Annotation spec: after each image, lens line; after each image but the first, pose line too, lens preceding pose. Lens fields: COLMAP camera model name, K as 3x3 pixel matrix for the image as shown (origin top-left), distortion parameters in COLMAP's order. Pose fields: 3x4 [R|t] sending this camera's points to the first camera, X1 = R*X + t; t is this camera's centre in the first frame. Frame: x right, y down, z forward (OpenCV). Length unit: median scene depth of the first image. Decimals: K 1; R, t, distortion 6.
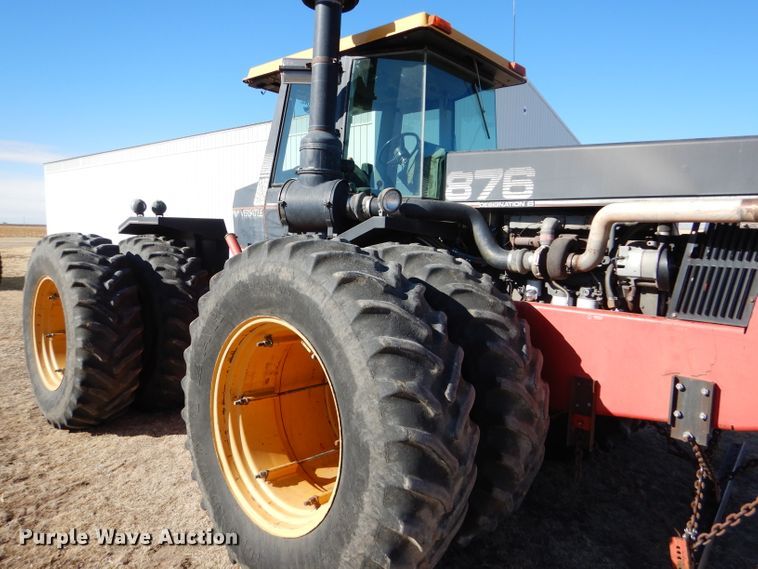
lens RADIAL K [[541.6, 0, 375.4], [0, 541.6, 279.5], [0, 0, 1]] dist [0.009263, 0.000270]
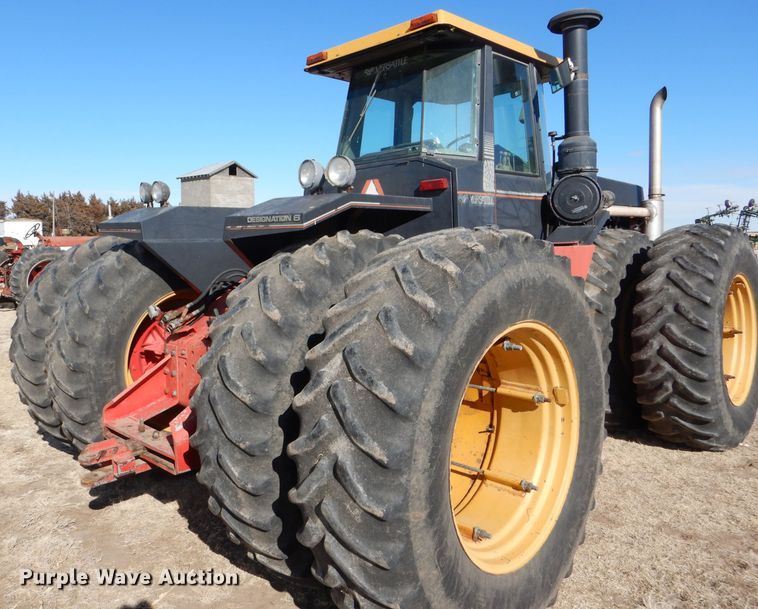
lens RADIAL K [[631.0, 0, 311.7], [0, 631.0, 275.8], [0, 0, 1]] dist [0.006223, -0.004808]
pose [[0.059151, -0.088968, 0.994277, -1.646501], [0.091184, 0.992338, 0.083370, -0.152662], [-0.994076, 0.085731, 0.066810, 1.640019]]
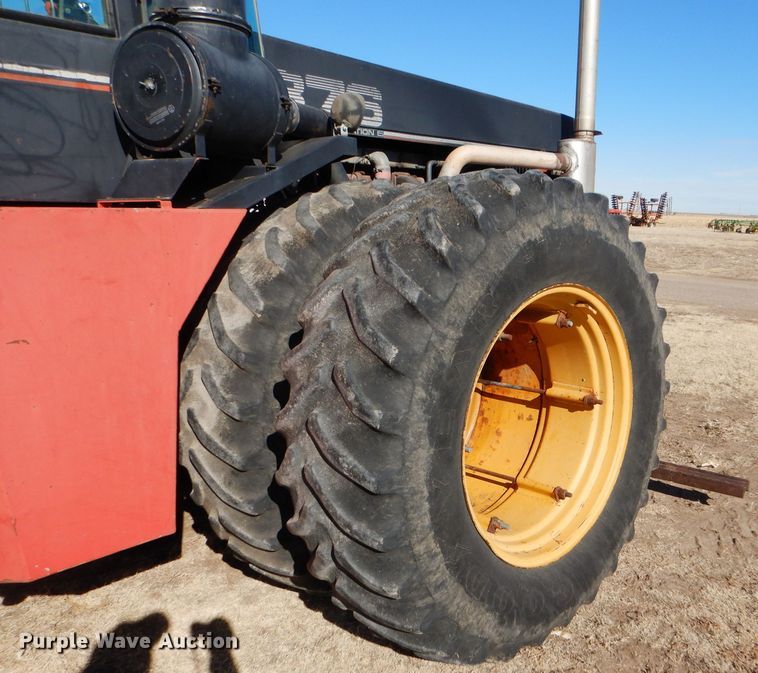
lens RADIAL K [[725.2, 0, 505.3], [0, 725.2, 374.3], [0, 0, 1]] dist [-0.007342, 0.004078]
pose [[-0.057888, -0.247396, 0.967184, -0.888488], [0.053315, 0.966660, 0.250453, -0.048598], [-0.996898, 0.066063, -0.042768, 0.856628]]
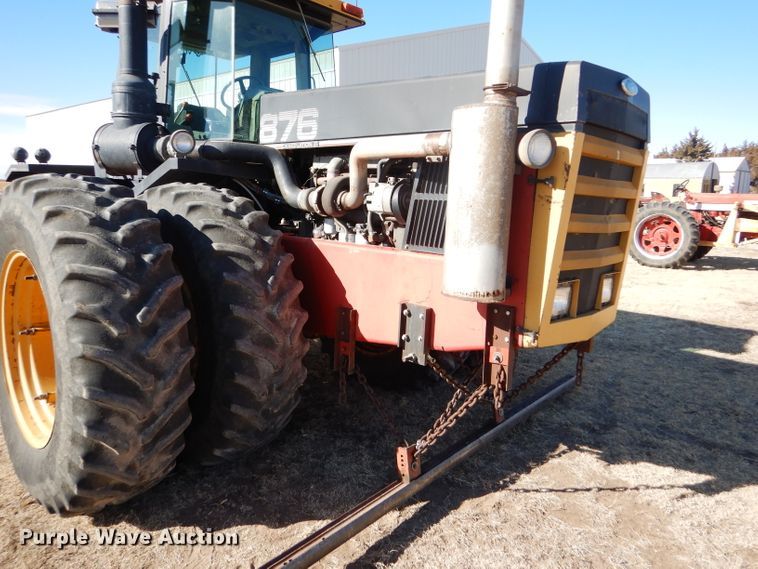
lens RADIAL K [[541.6, 0, 375.4], [0, 541.6, 279.5], [0, 0, 1]] dist [0.009263, 0.000270]
pose [[0.999897, -0.007916, -0.011980, 0.400531], [0.008917, 0.996258, 0.085965, 0.029875], [0.011255, -0.086063, 0.996226, -0.054590]]
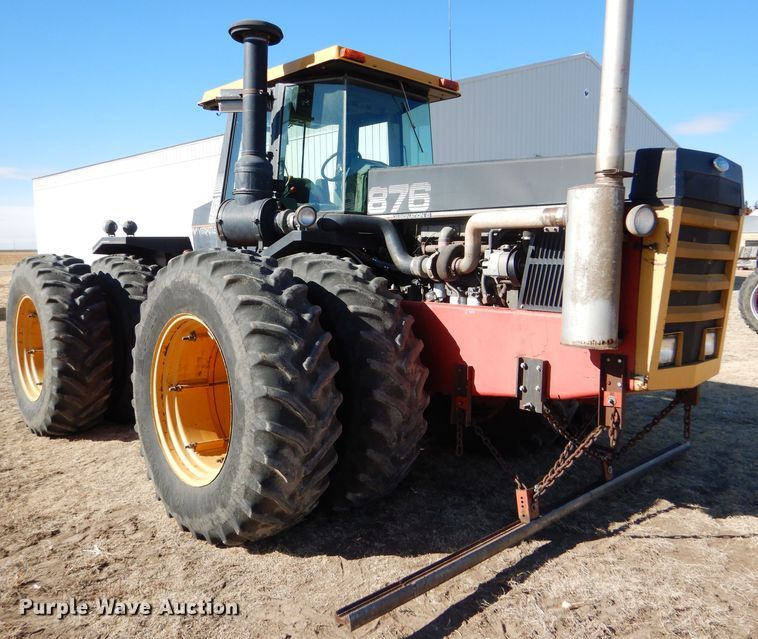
lens RADIAL K [[672.0, 0, 378.2], [0, 672.0, 318.5], [0, 0, 1]] dist [0.006907, 0.007371]
pose [[0.996467, -0.020614, -0.081417, 0.284463], [0.022018, 0.999623, 0.016381, 0.048537], [0.081049, -0.018116, 0.996545, -0.392504]]
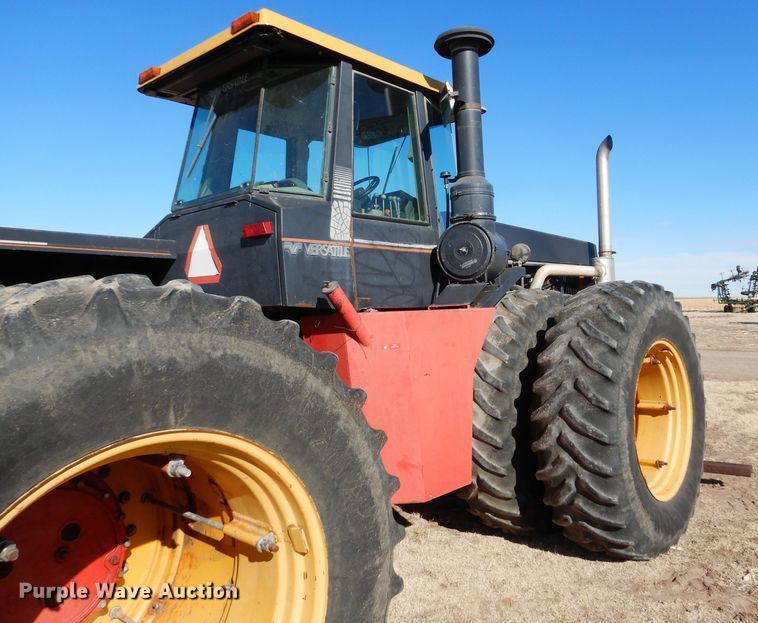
lens RADIAL K [[632.1, 0, 438.4], [0, 632.1, 290.4], [0, 0, 1]] dist [0.002698, -0.003564]
pose [[-0.065765, -0.004754, 0.997824, -1.336748], [0.096666, 0.995255, 0.011113, -0.097172], [-0.993142, 0.097186, -0.064993, 1.258006]]
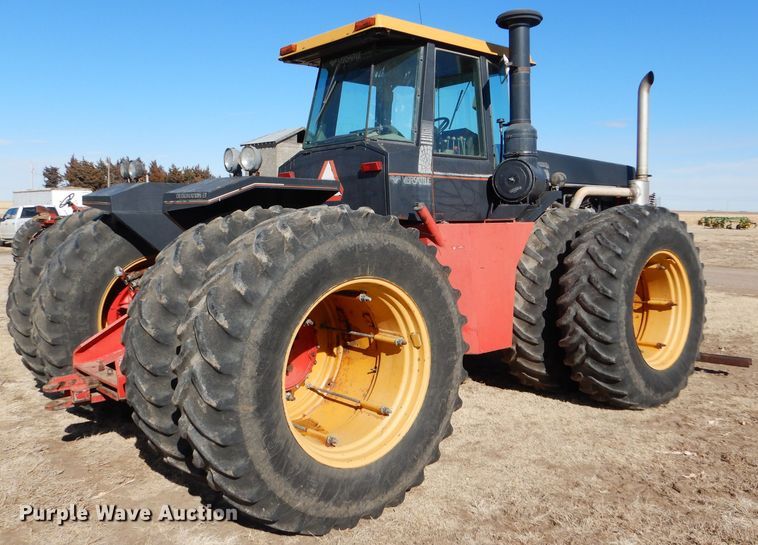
lens RADIAL K [[711.6, 0, 383.4], [0, 711.6, 253.4], [0, 0, 1]] dist [0.006642, -0.014578]
pose [[0.085247, -0.084934, 0.992733, -1.994342], [0.076971, 0.993944, 0.078428, -0.134439], [-0.993382, 0.069726, 0.091268, 1.299662]]
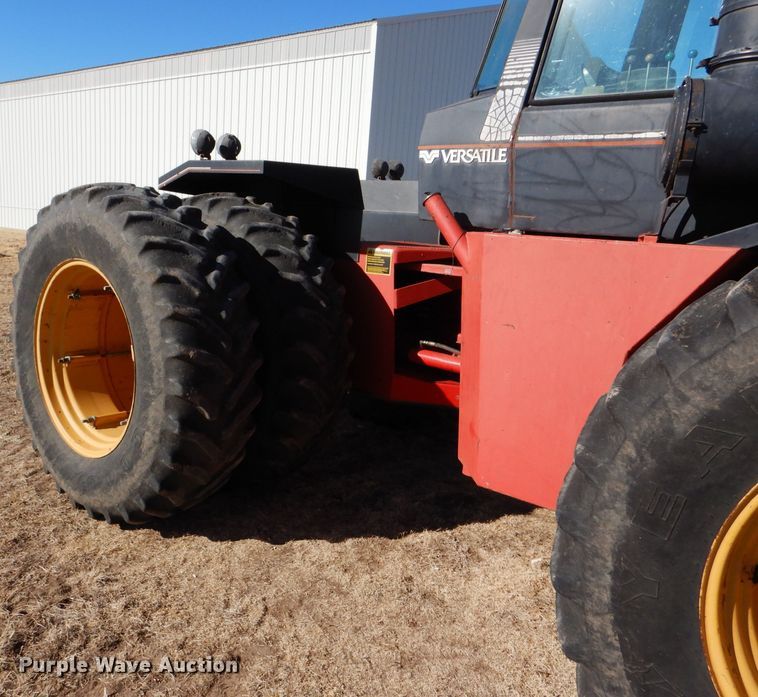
lens RADIAL K [[661.7, 0, 290.2], [0, 661.7, 343.5], [0, 0, 1]] dist [0.011392, -0.001784]
pose [[0.999449, 0.032989, 0.003652, -0.553799], [-0.033190, 0.992852, 0.114642, -0.008829], [0.000156, -0.114700, 0.993400, 0.438522]]
